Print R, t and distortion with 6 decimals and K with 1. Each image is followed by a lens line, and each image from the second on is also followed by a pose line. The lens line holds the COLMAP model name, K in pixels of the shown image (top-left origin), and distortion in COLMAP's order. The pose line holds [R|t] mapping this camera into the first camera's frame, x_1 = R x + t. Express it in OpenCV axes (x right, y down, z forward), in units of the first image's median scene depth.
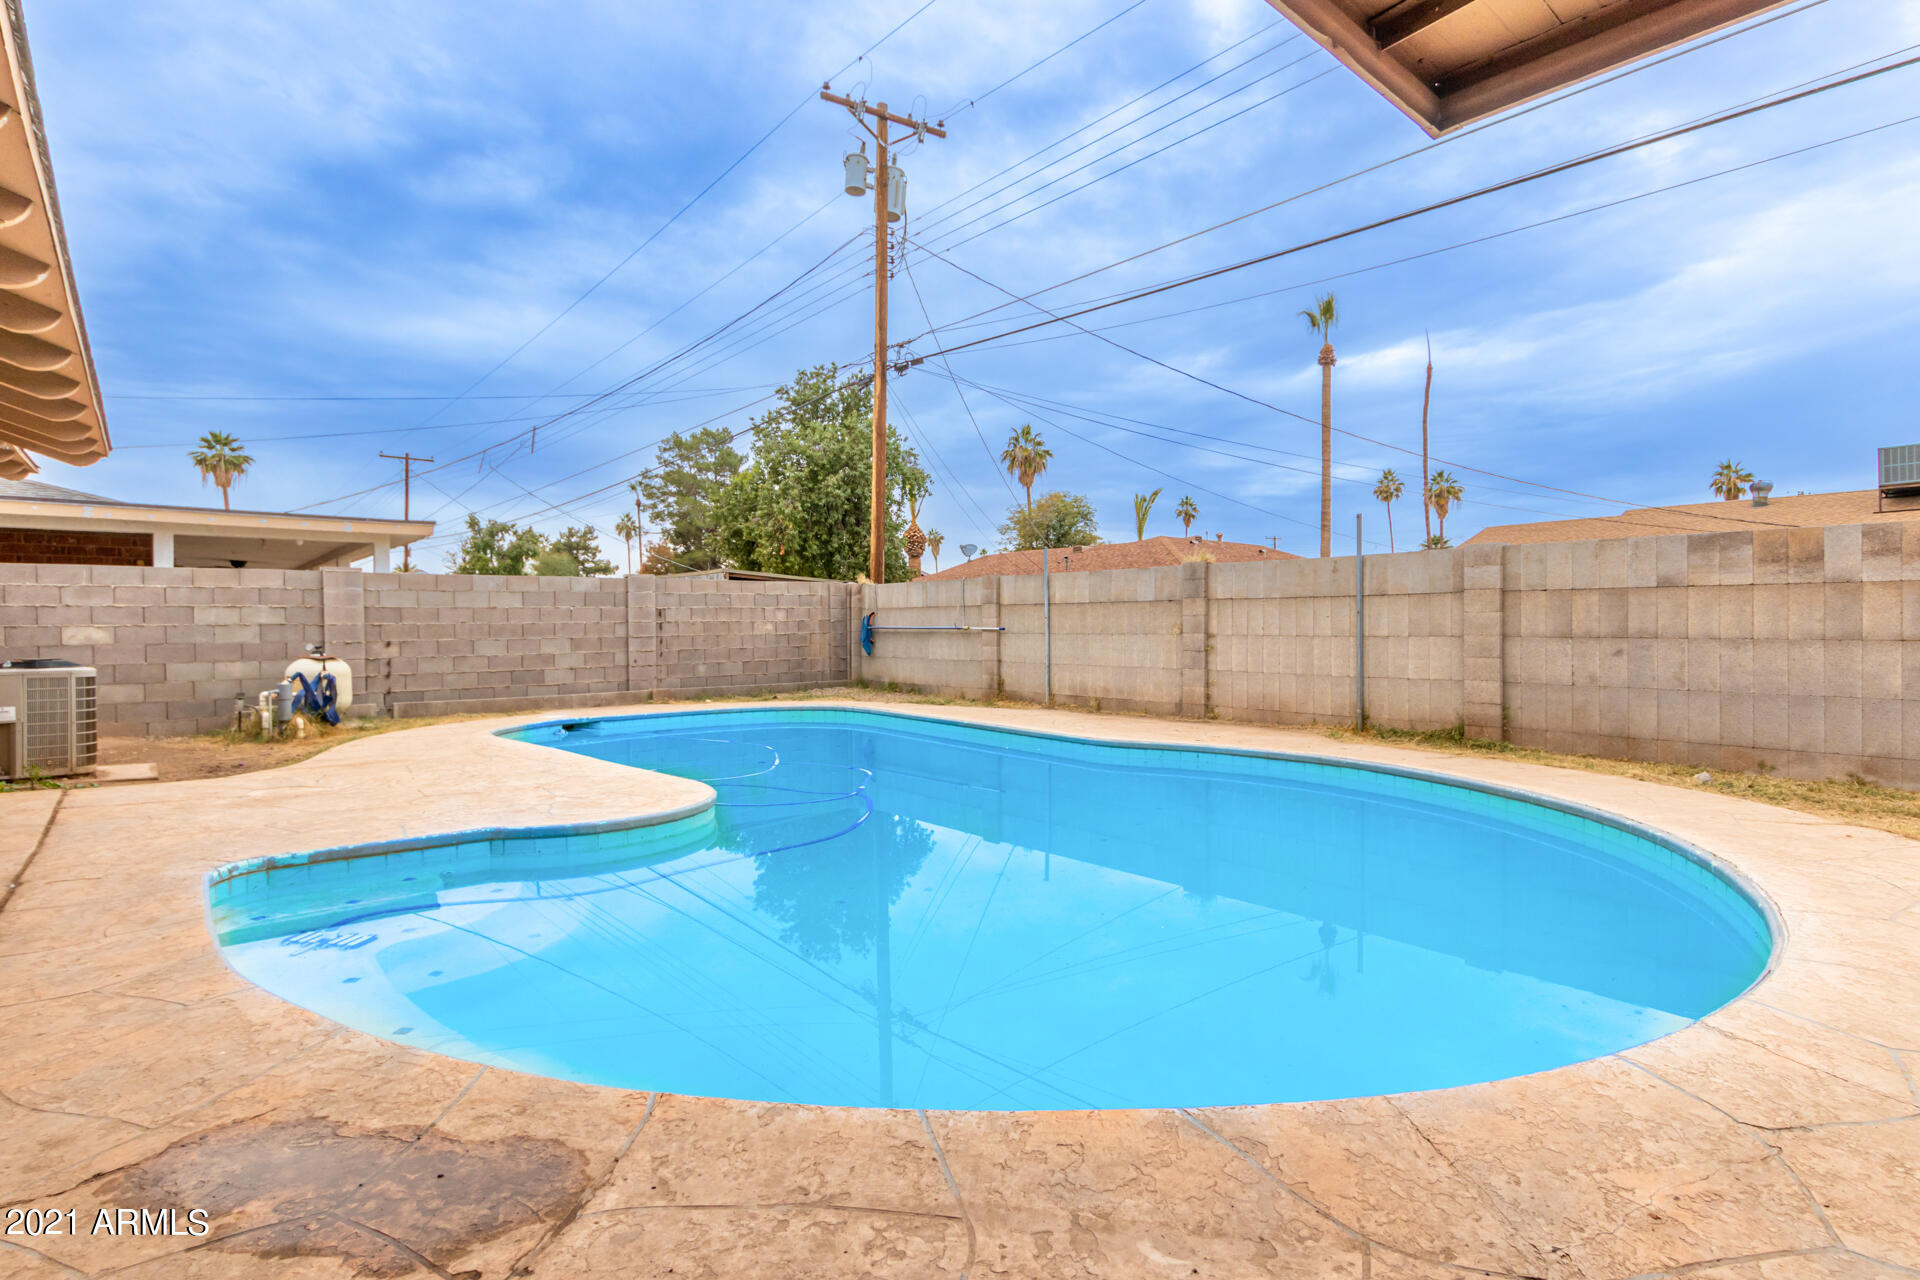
lens RADIAL K [[946.4, 0, 960.8], [0, 946.4, 643.3], [0, 0, 1]] dist [0.015223, -0.006765]
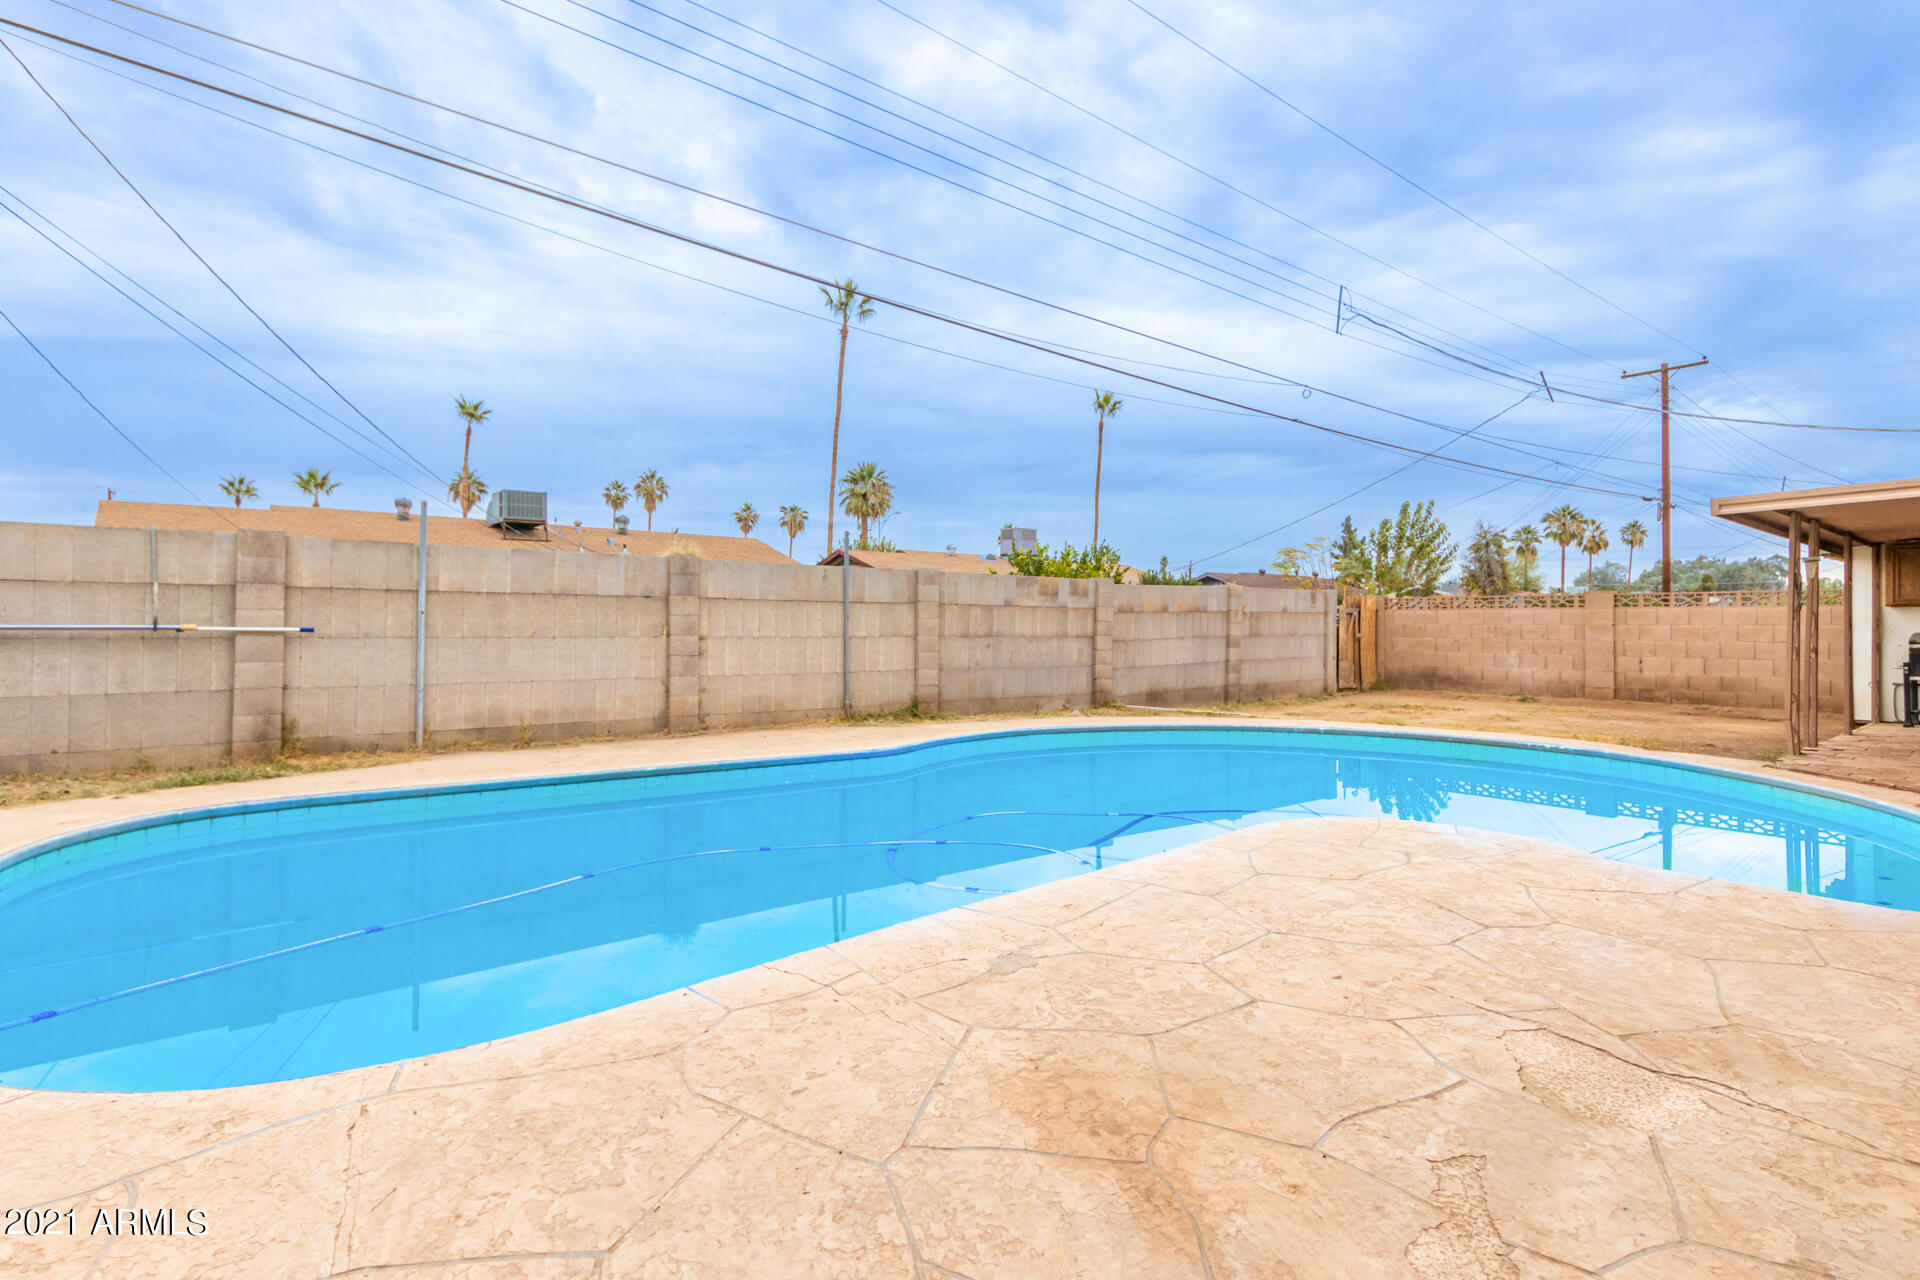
lens RADIAL K [[946.4, 0, 957.2], [0, 946.4, 629.4], [0, 0, 1]] dist [0.015223, -0.006765]
pose [[0.021384, 0.002791, 0.999767, -0.668153], [0.014824, 0.999885, -0.003108, -0.010368], [-0.999661, 0.014887, 0.021340, 0.772907]]
